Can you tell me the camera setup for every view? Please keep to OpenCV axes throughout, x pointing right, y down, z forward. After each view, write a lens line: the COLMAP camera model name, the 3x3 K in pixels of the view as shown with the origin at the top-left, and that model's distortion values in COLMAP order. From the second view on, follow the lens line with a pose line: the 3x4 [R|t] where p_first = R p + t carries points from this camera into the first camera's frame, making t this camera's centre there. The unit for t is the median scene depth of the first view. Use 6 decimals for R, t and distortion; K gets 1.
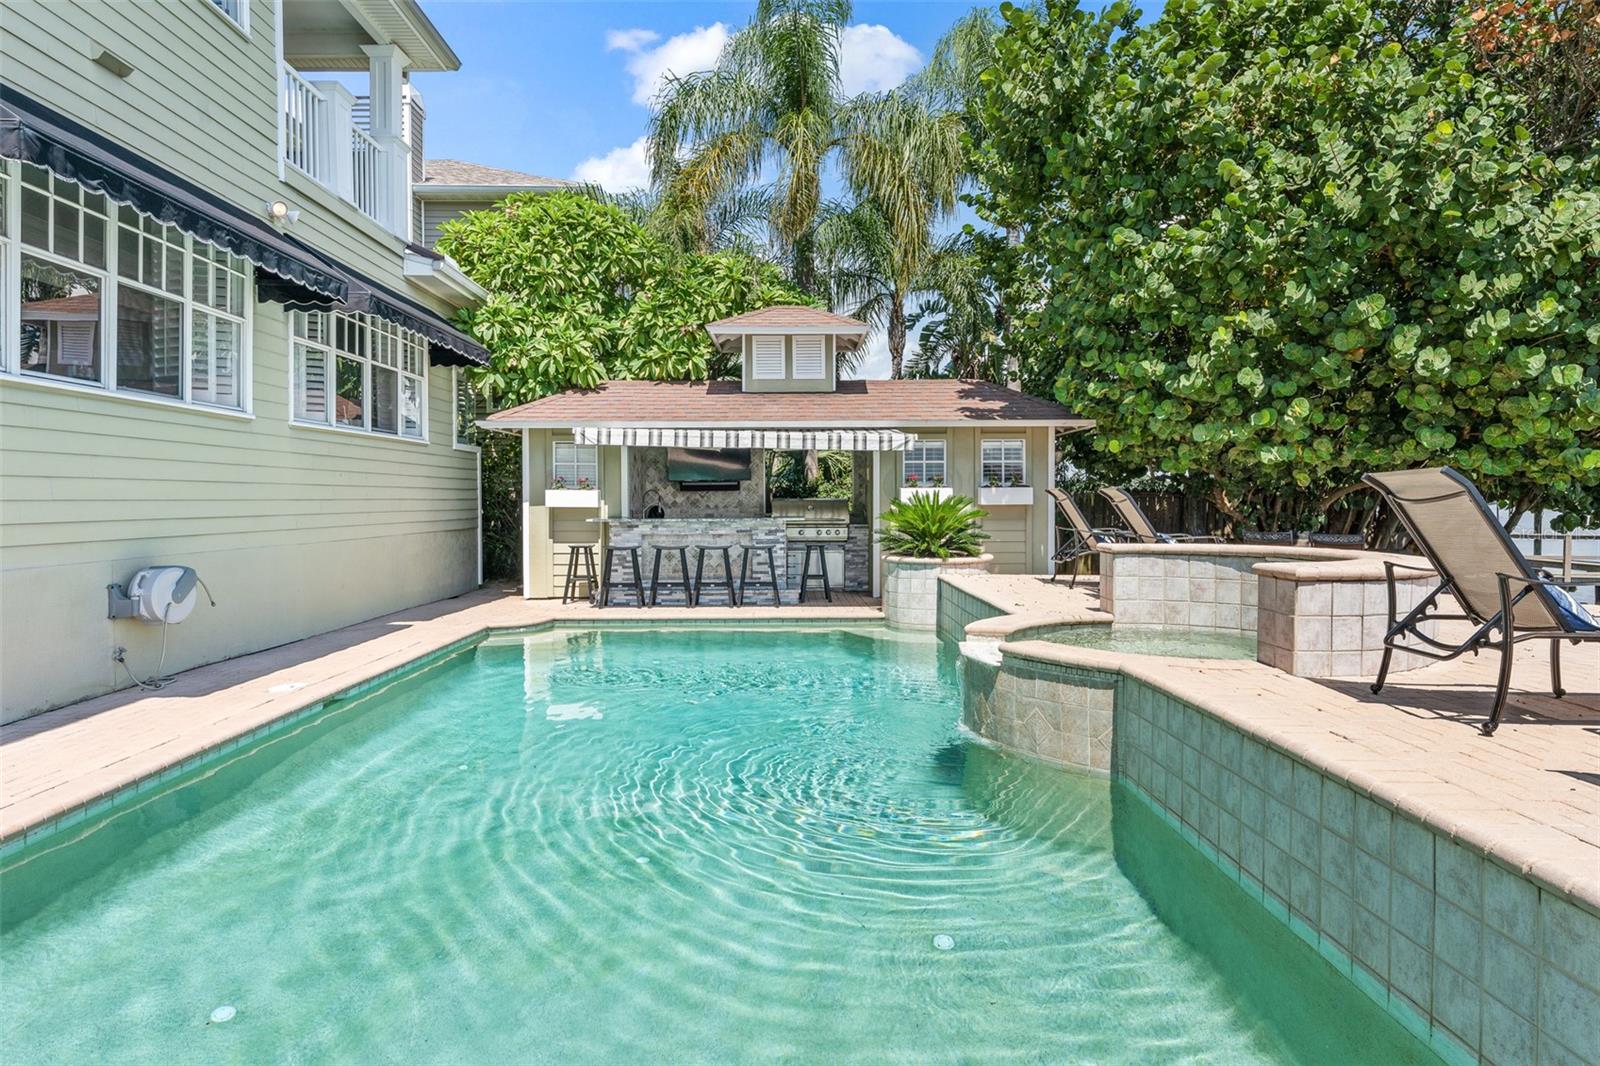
lens RADIAL K [[914.5, 0, 795.9], [0, 914.5, 508.5], [0, 0, 1]] dist [-0.000104, 0.000850]
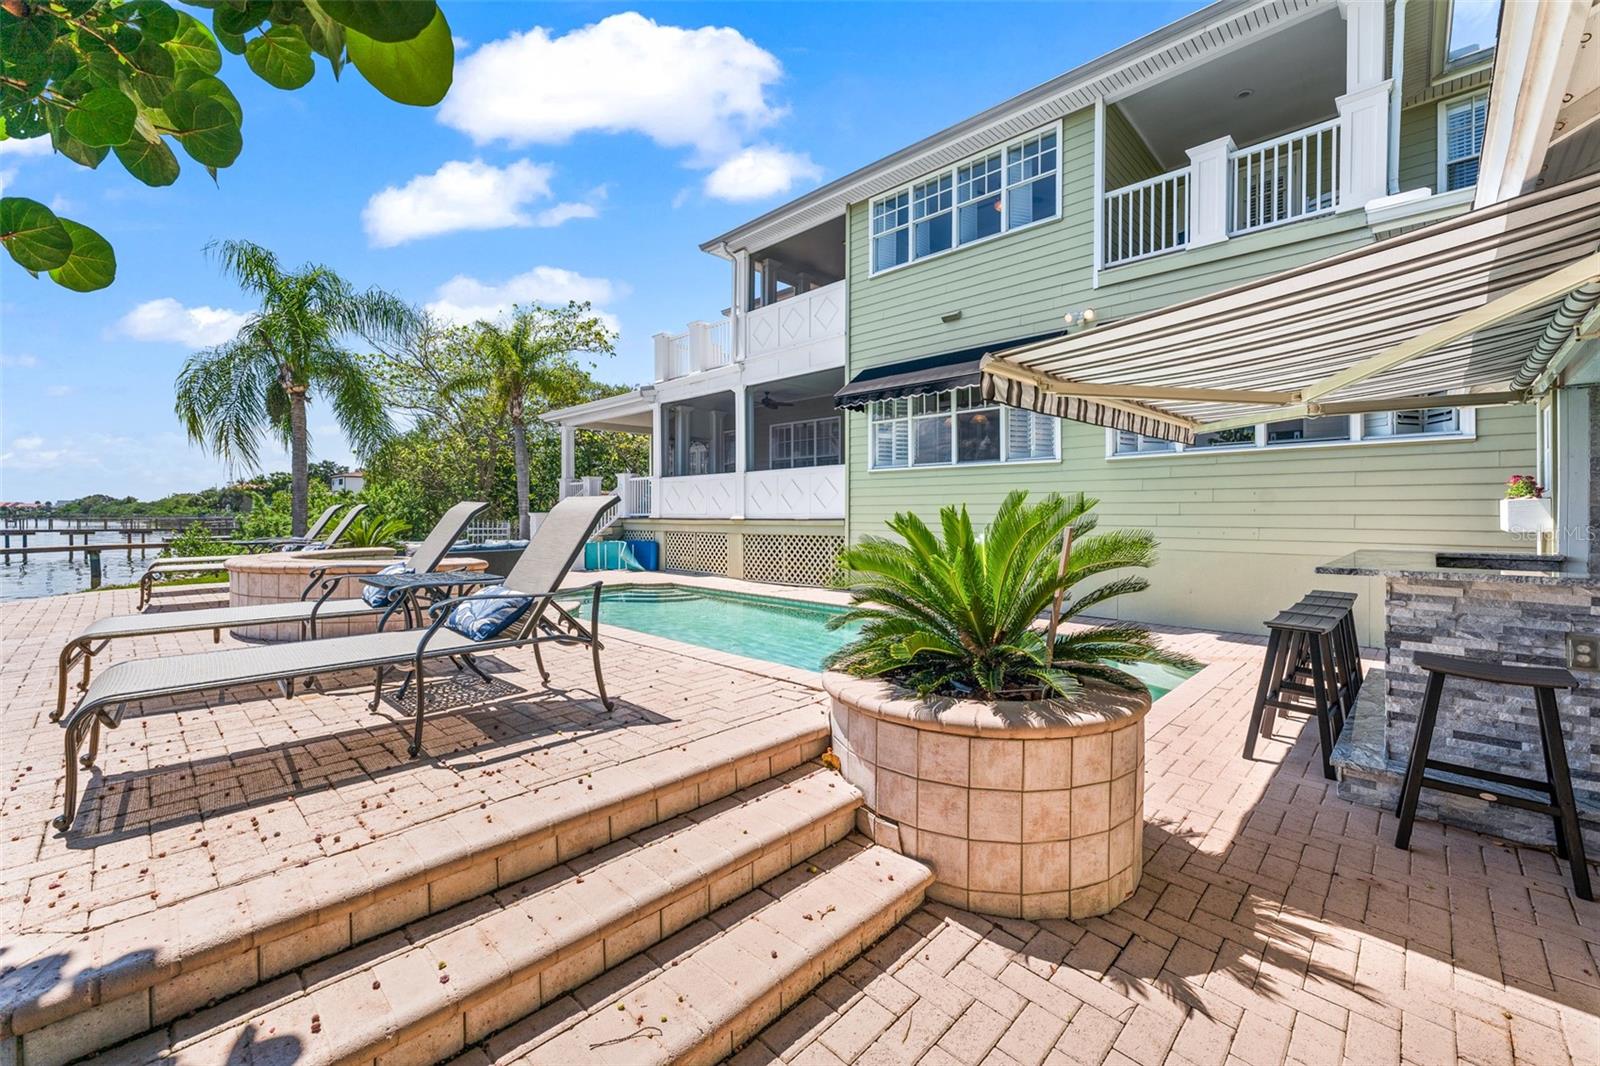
lens RADIAL K [[651.0, 0, 798.0], [0, 651.0, 510.7], [0, 0, 1]] dist [0.000446, 0.000543]
pose [[-0.707599, 0.000561, -0.706614, 0.339585], [-0.006171, 0.999957, 0.006974, -0.013682], [0.706587, 0.009295, -0.707565, 0.994678]]
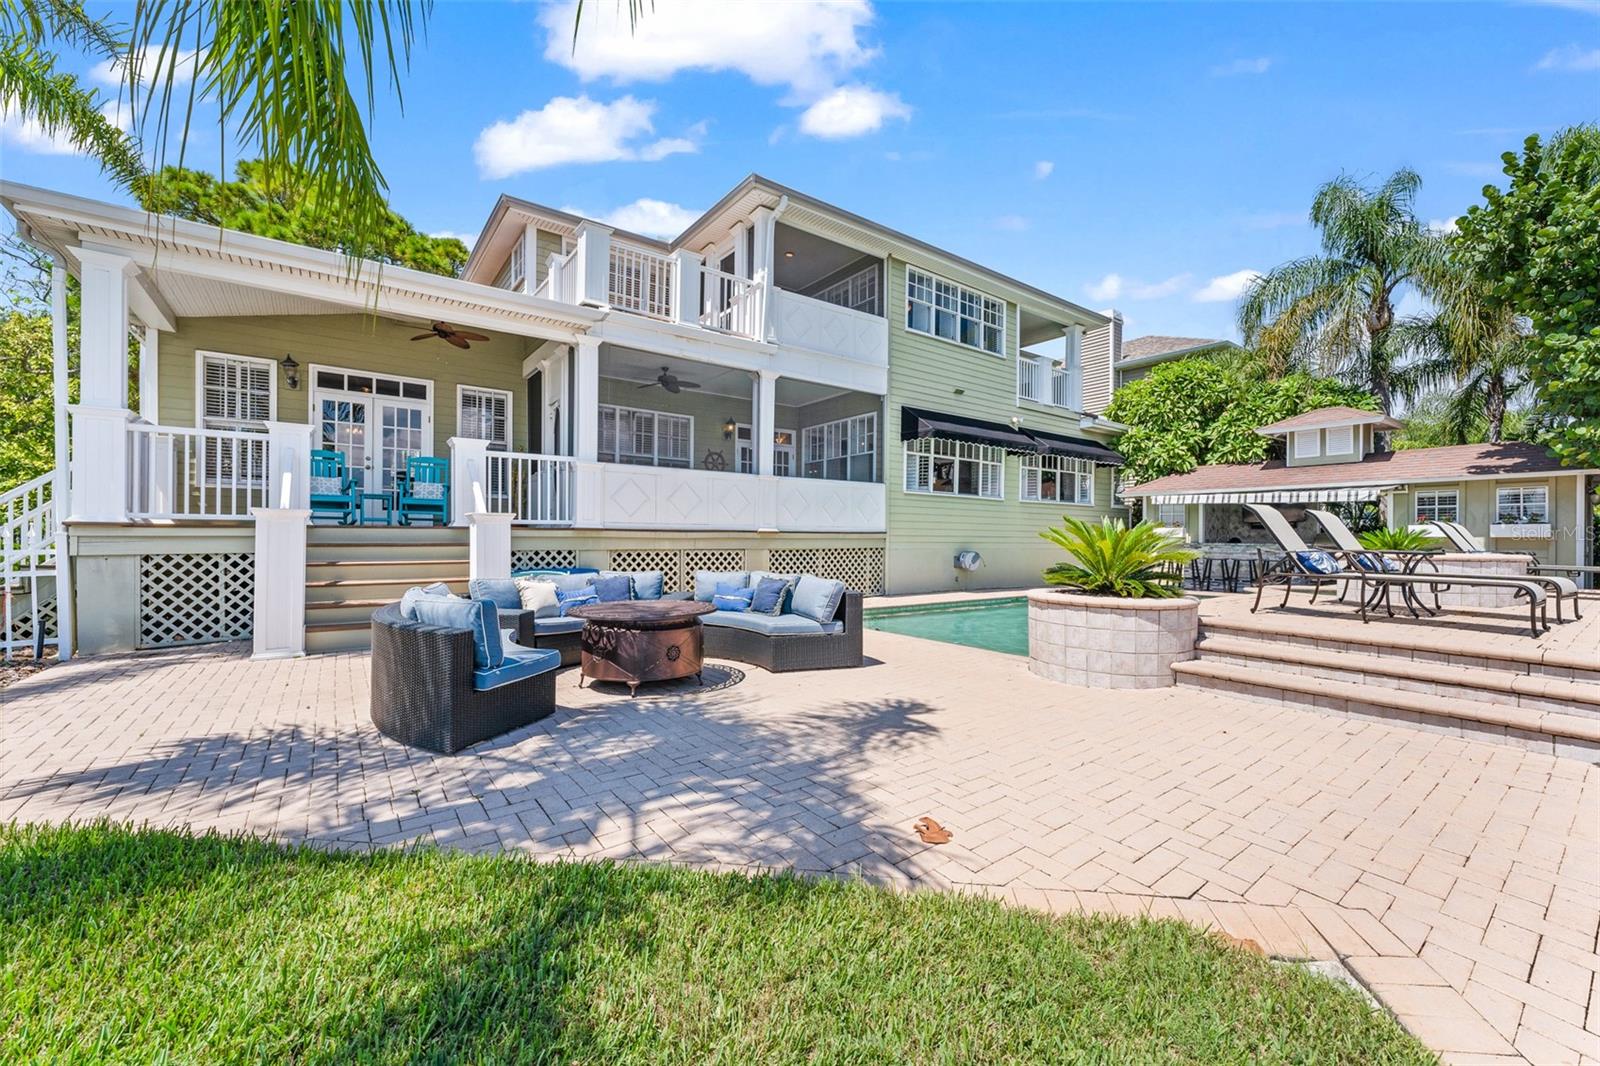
lens RADIAL K [[637.6, 0, 794.4], [0, 637.6, 538.2], [0, 0, 1]] dist [0.003177, 0.000125]
pose [[0.576345, 0.008232, -0.817165, 0.390268], [-0.020052, 0.999791, -0.004071, 0.022169], [0.816961, 0.018732, 0.576389, -0.386173]]
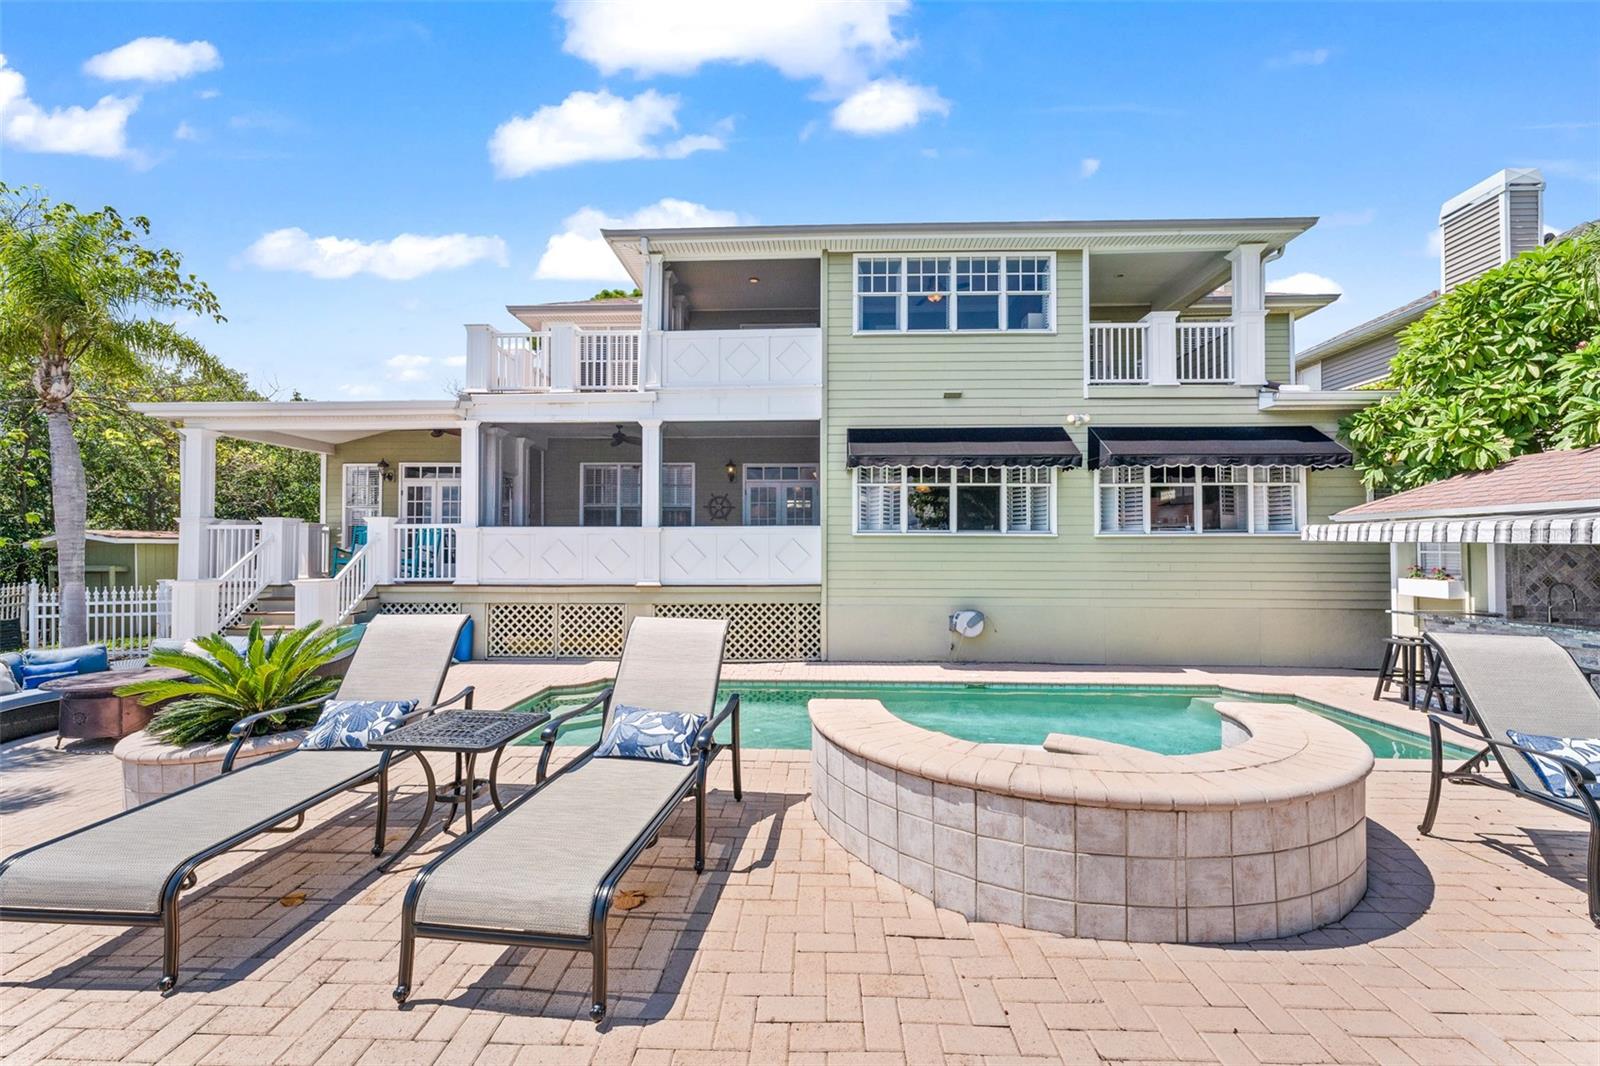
lens RADIAL K [[637.6, 0, 794.4], [0, 637.6, 538.2], [0, 0, 1]] dist [0.003177, 0.000125]
pose [[-0.053004, -0.014838, -0.998484, 0.490697], [-0.013049, 0.999815, -0.014165, -0.046734], [0.998509, 0.012279, -0.053188, 0.365723]]
